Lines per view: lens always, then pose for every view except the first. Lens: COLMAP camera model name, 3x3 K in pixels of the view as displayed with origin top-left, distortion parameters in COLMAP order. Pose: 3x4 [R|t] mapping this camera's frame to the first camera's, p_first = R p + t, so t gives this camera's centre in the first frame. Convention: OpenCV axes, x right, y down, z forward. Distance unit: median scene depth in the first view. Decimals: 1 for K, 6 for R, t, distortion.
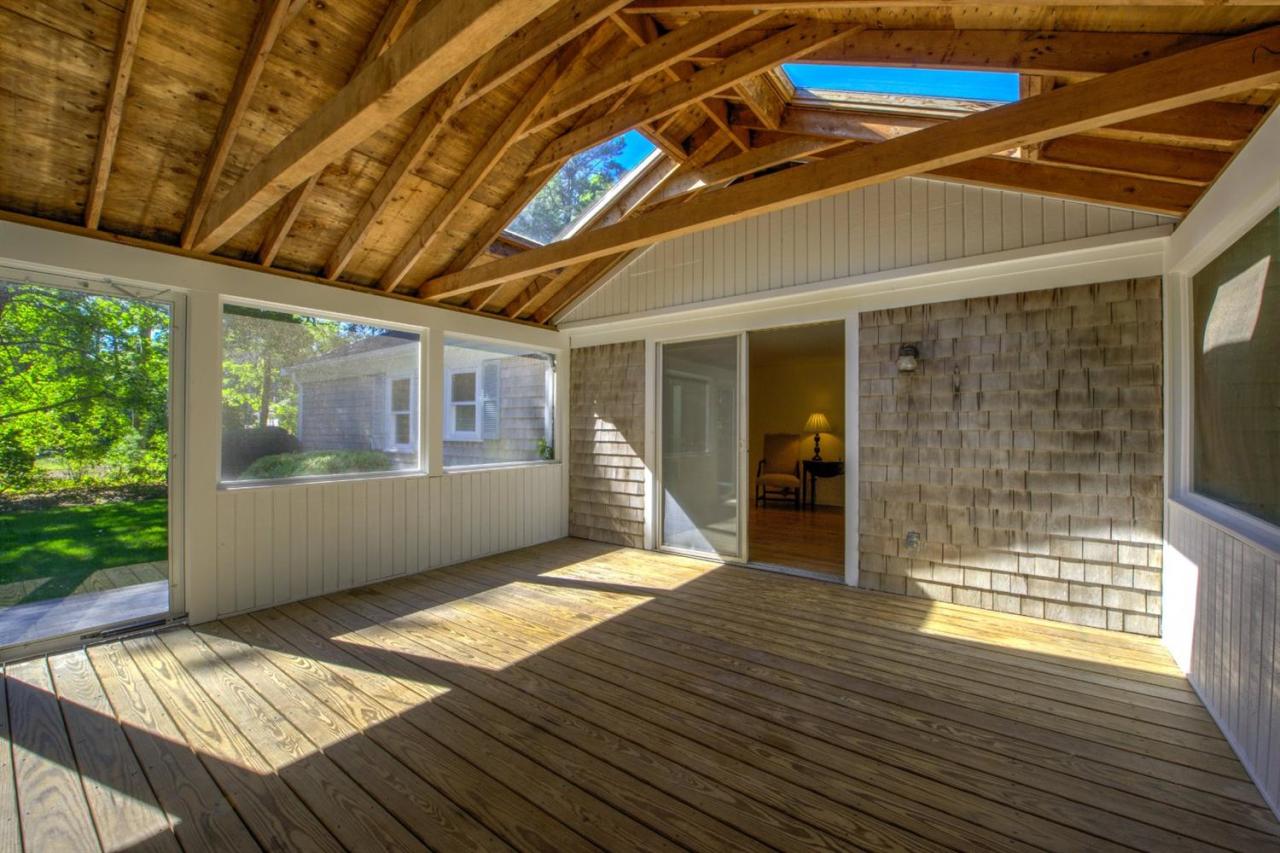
lens RADIAL K [[508.3, 0, 646.8], [0, 508.3, 424.2], [0, 0, 1]] dist [-0.018664, -0.000787]
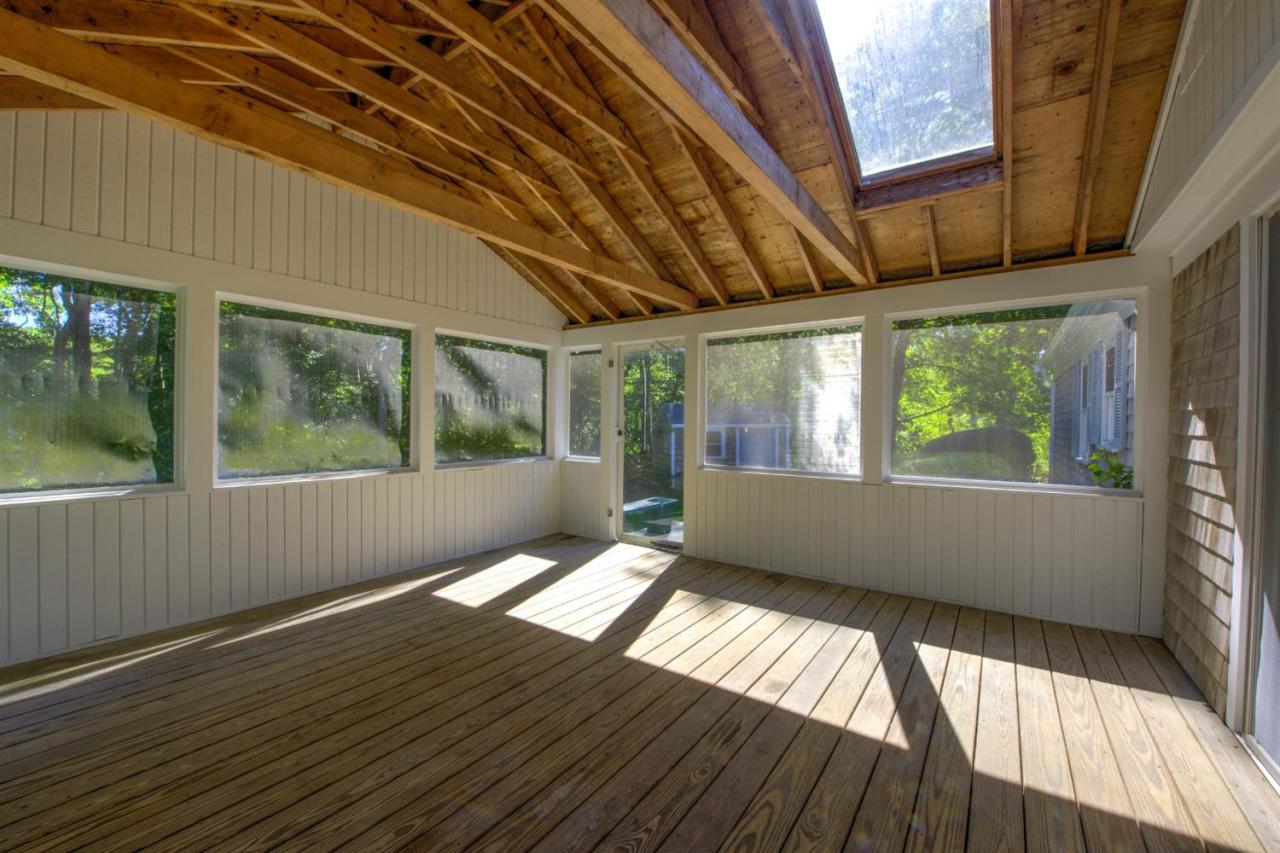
lens RADIAL K [[508.3, 0, 646.3], [0, 508.3, 427.7], [0, 0, 1]] dist [-0.018664, -0.000787]
pose [[0.027578, 0.008600, -0.999583, 0.583294], [-0.002045, 0.999961, 0.008547, -0.001002], [0.999618, 0.001808, 0.027594, 0.768989]]
